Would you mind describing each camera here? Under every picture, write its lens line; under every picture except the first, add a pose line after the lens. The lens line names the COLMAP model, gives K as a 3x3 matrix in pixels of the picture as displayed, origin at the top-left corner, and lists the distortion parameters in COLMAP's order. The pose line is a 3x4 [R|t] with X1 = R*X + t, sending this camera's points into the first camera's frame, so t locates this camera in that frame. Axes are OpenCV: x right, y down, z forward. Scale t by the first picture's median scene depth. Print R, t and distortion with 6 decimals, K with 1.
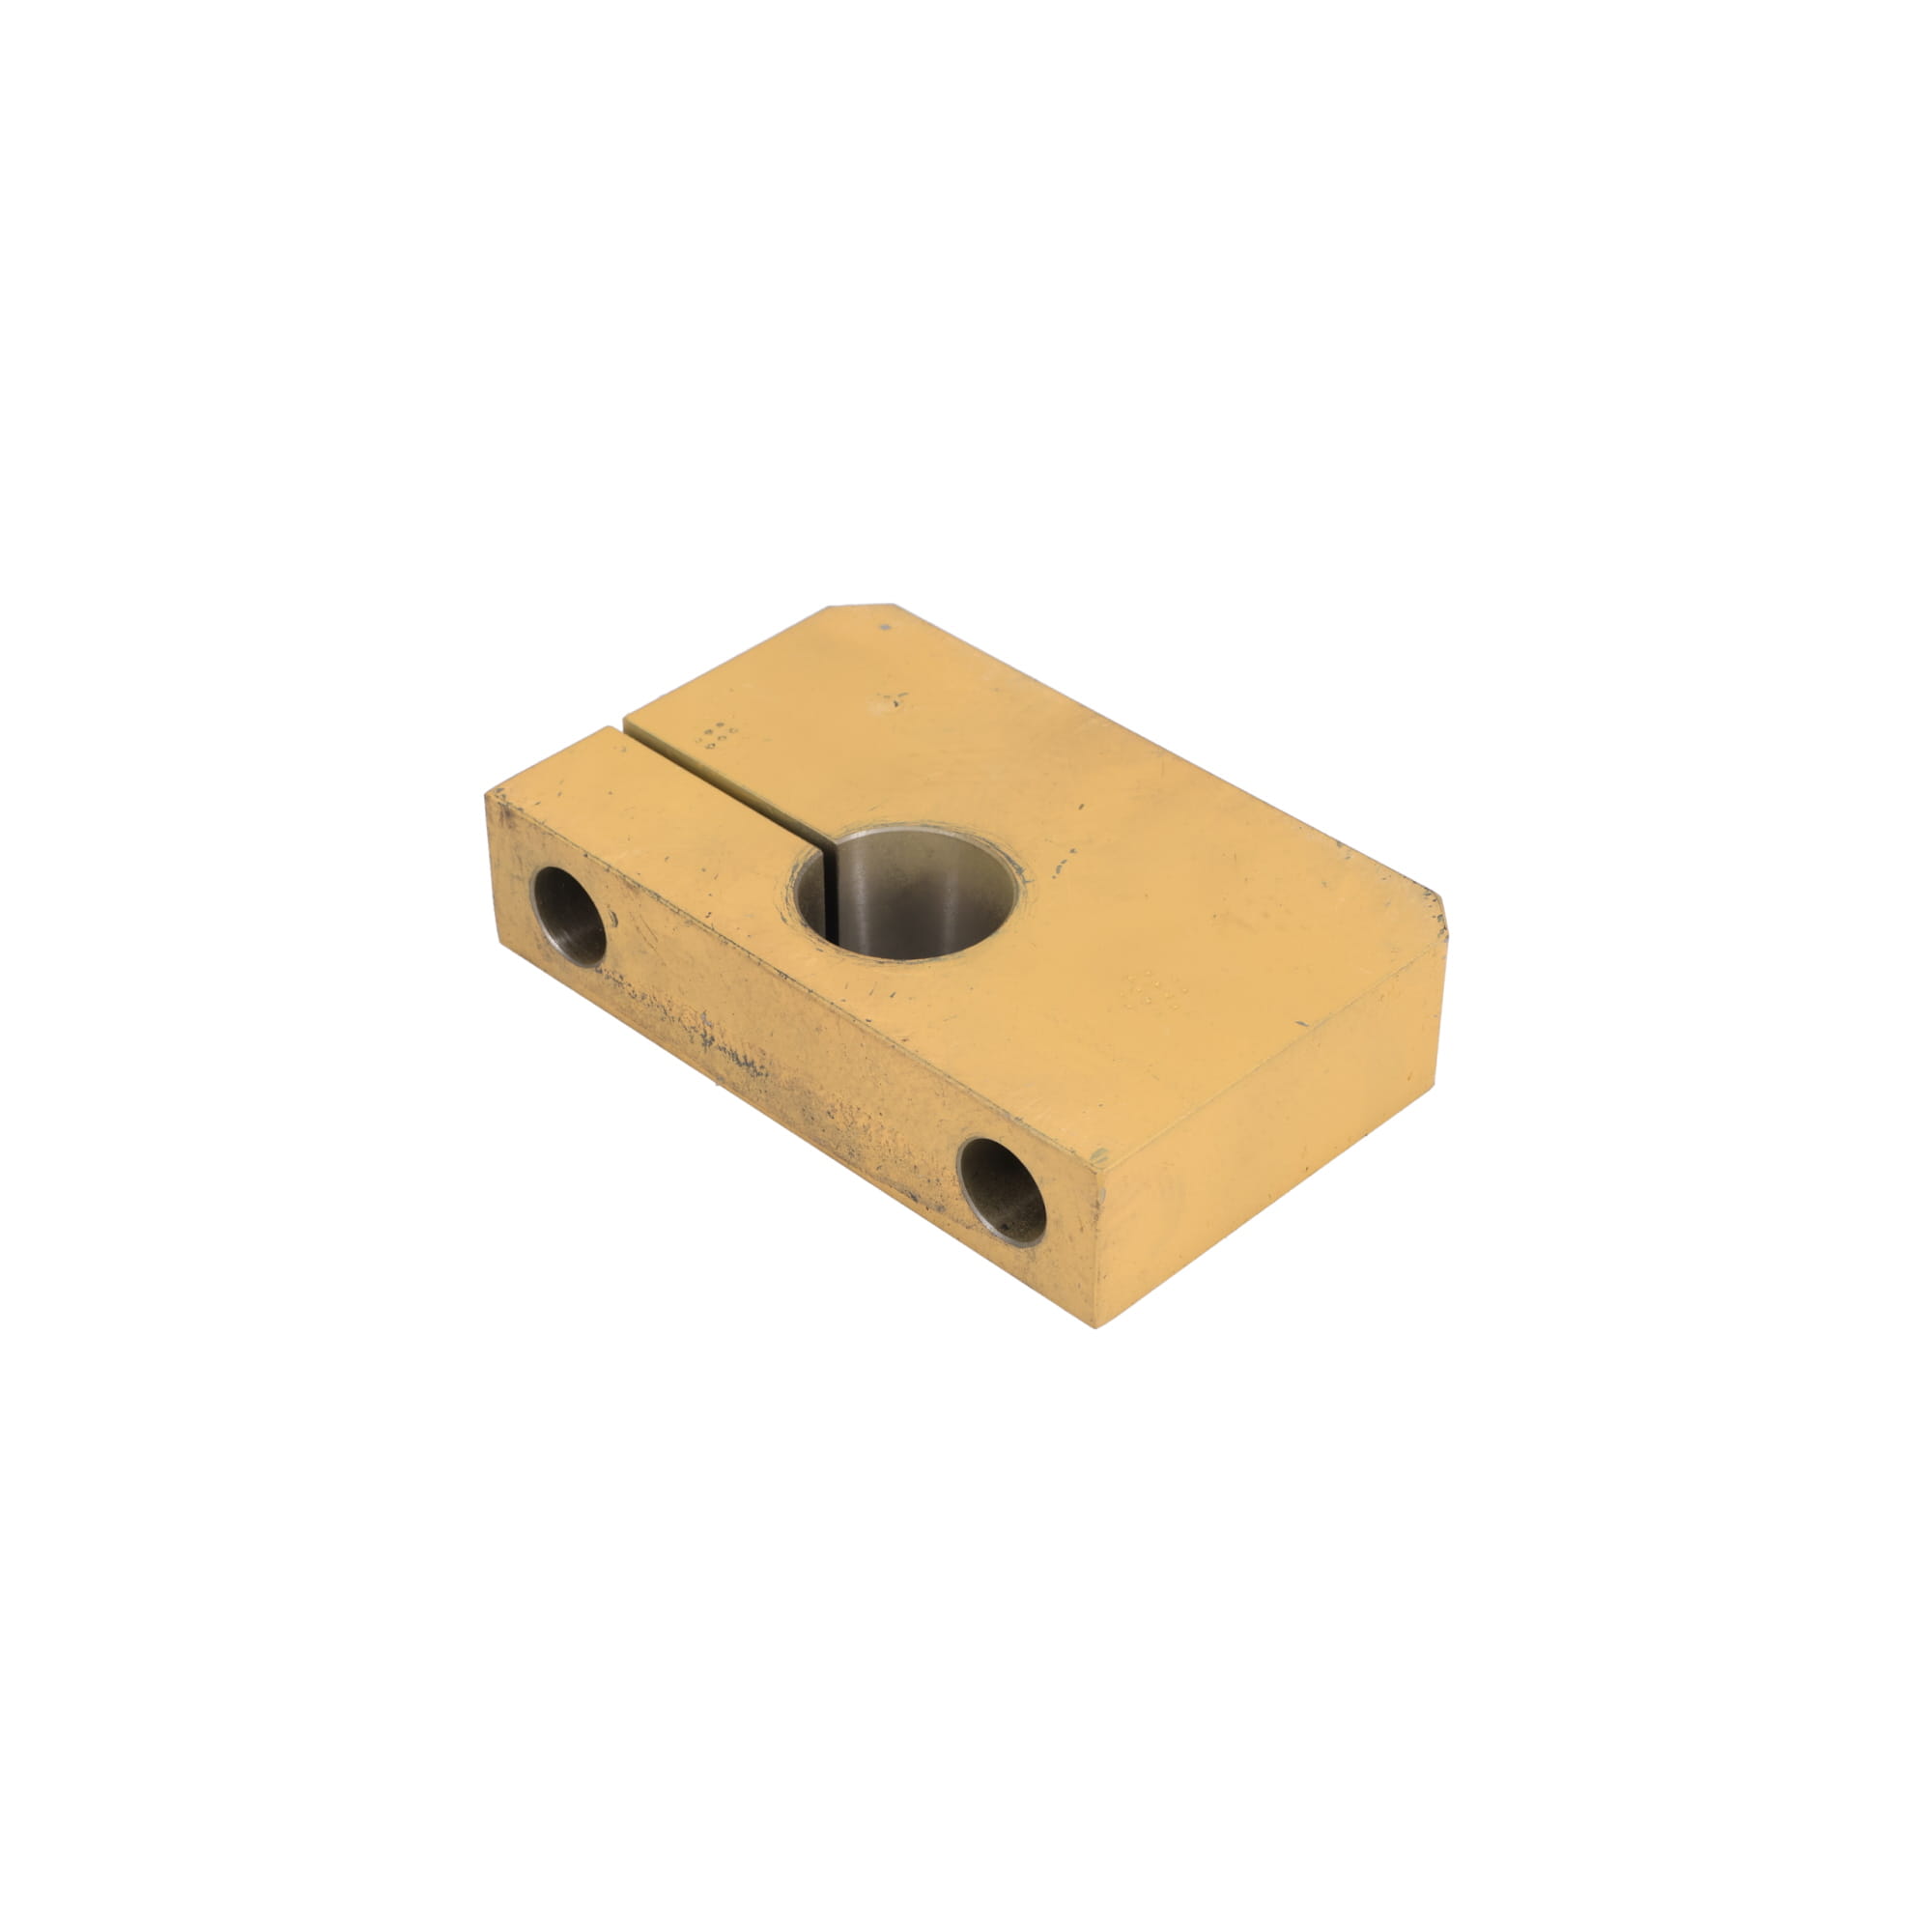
lens RADIAL K [[3966.4, 0, 966.8], [0, 3966.4, 965.4], [0, 0, 1]] dist [0.060851, 0.000000]
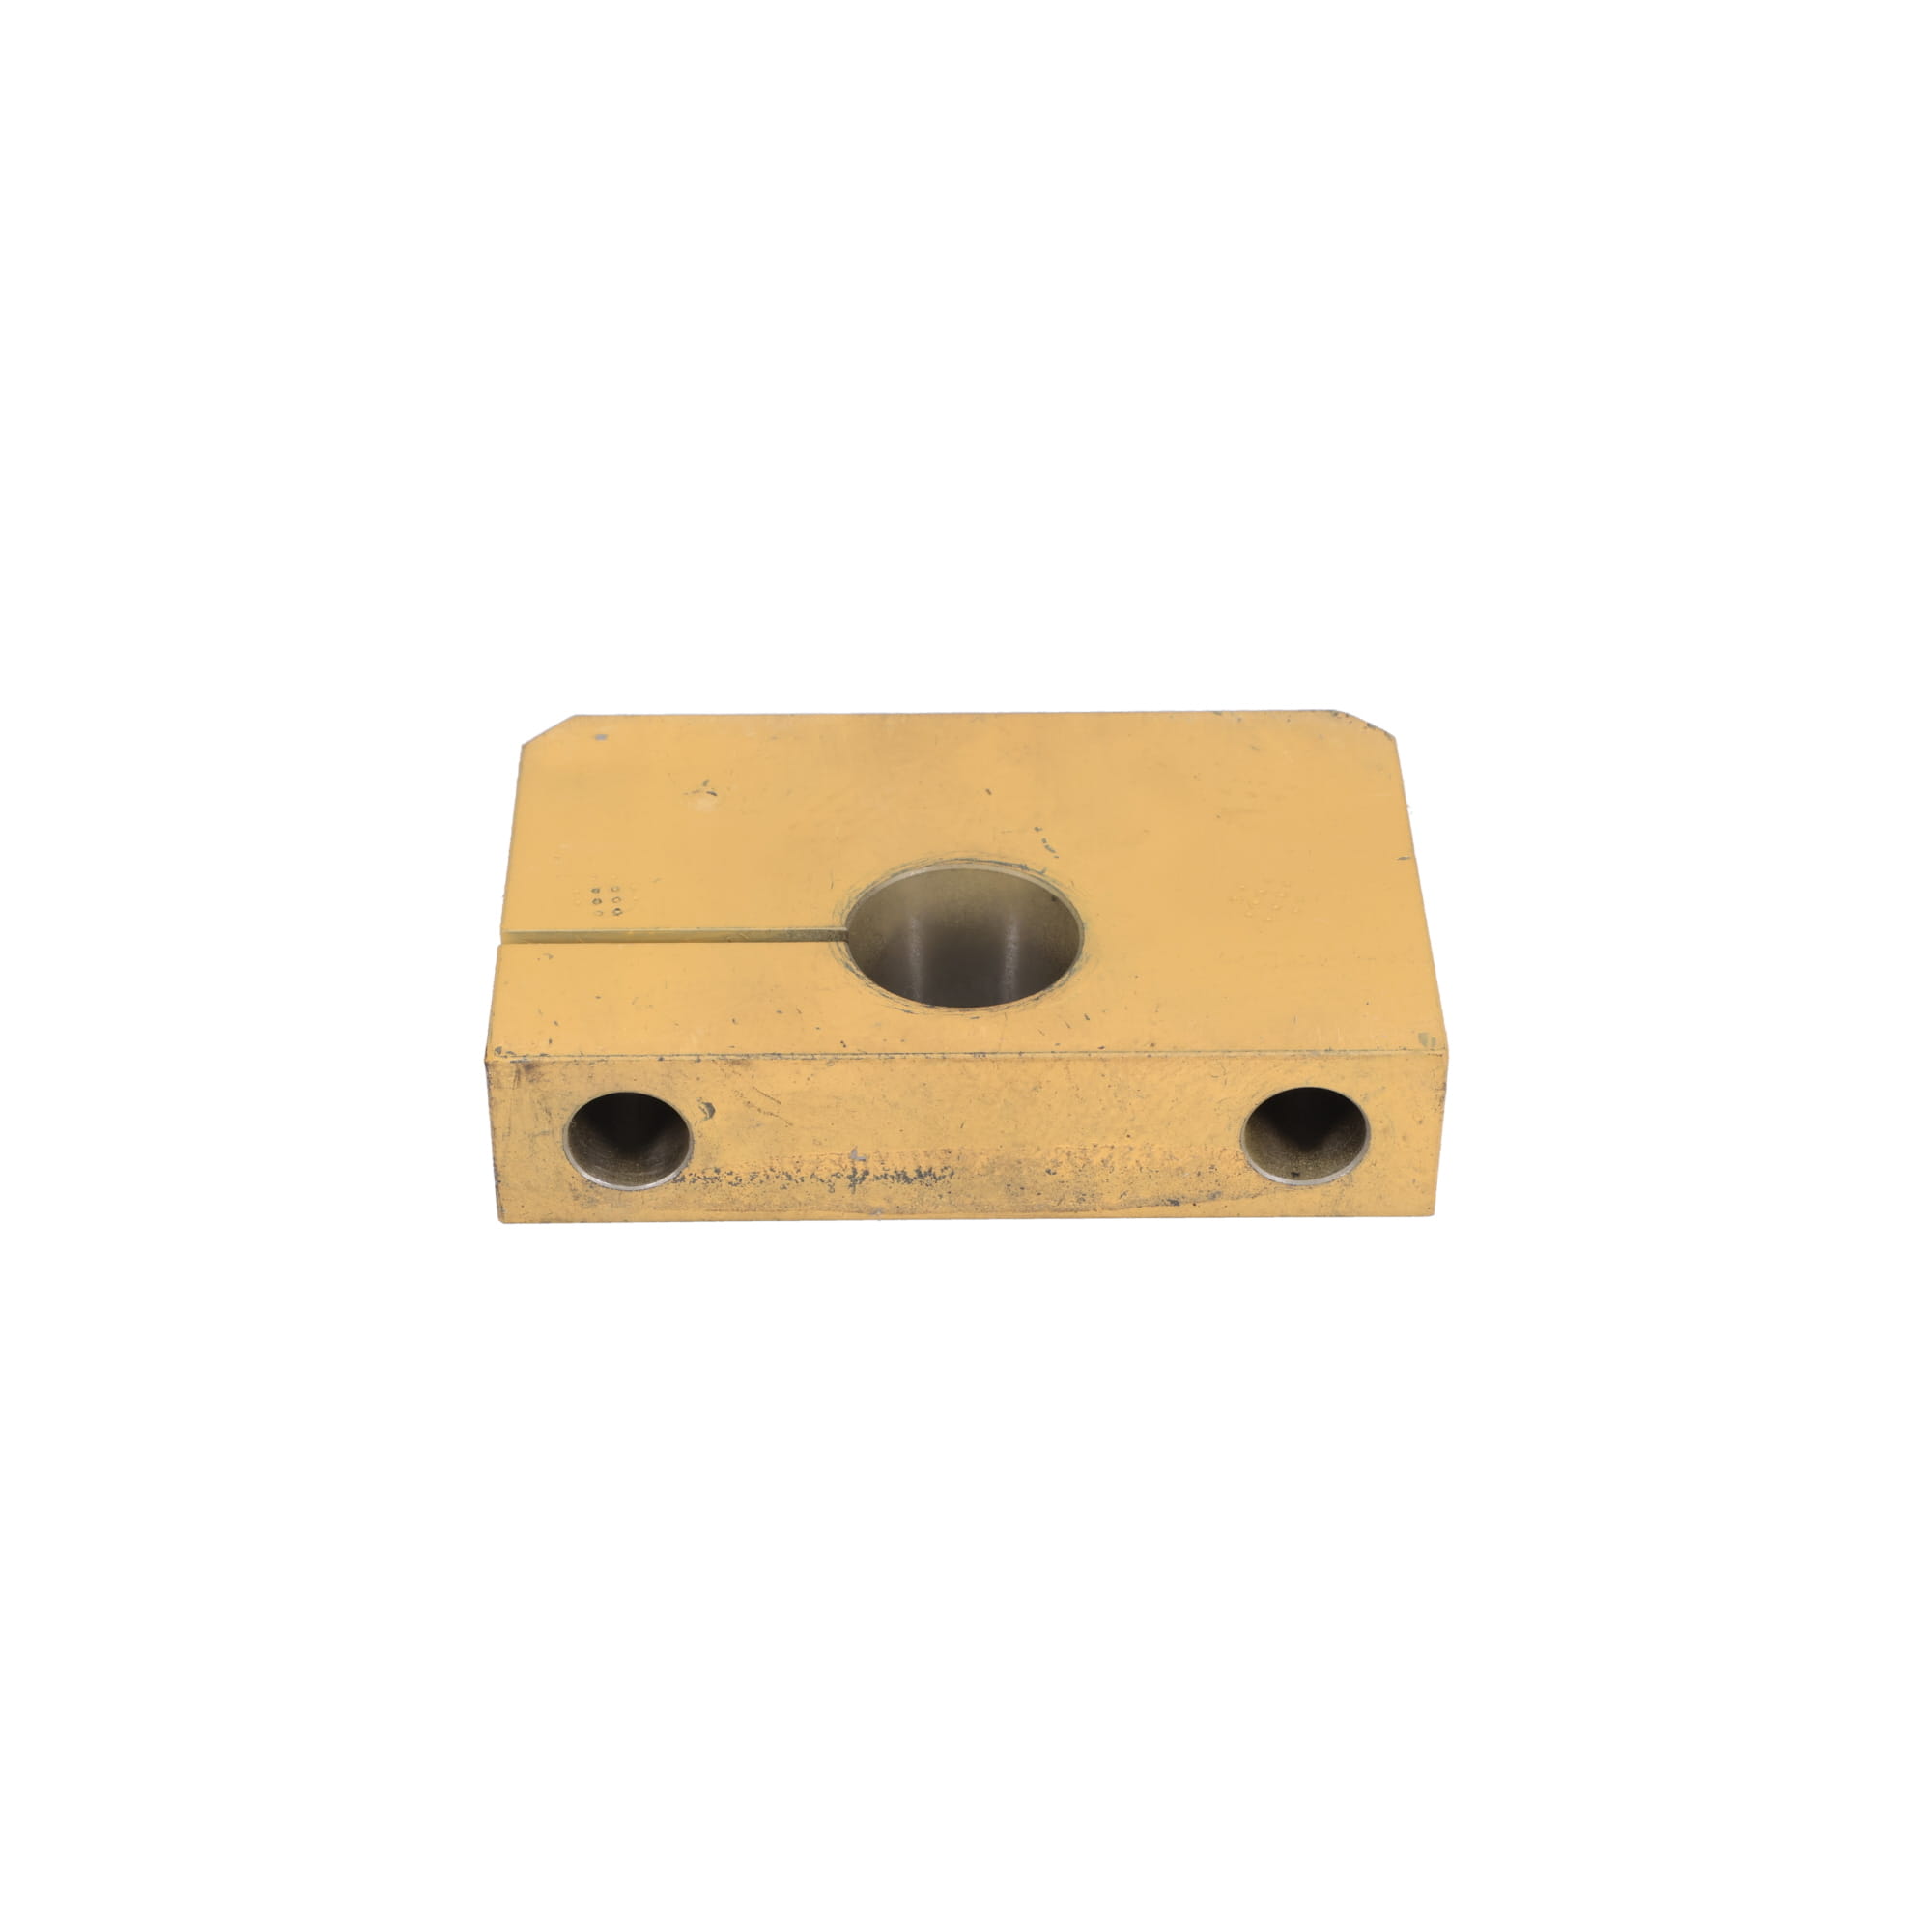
lens RADIAL K [[3966.4, 0, 966.8], [0, 3966.4, 968.1], [0, 0, 1]] dist [0.060851, 0.000000]
pose [[0.706534, -0.431199, 0.561139, -0.544081], [0.432206, 0.890790, 0.140321, -0.142596], [-0.560364, 0.143387, 0.815740, 0.241819]]
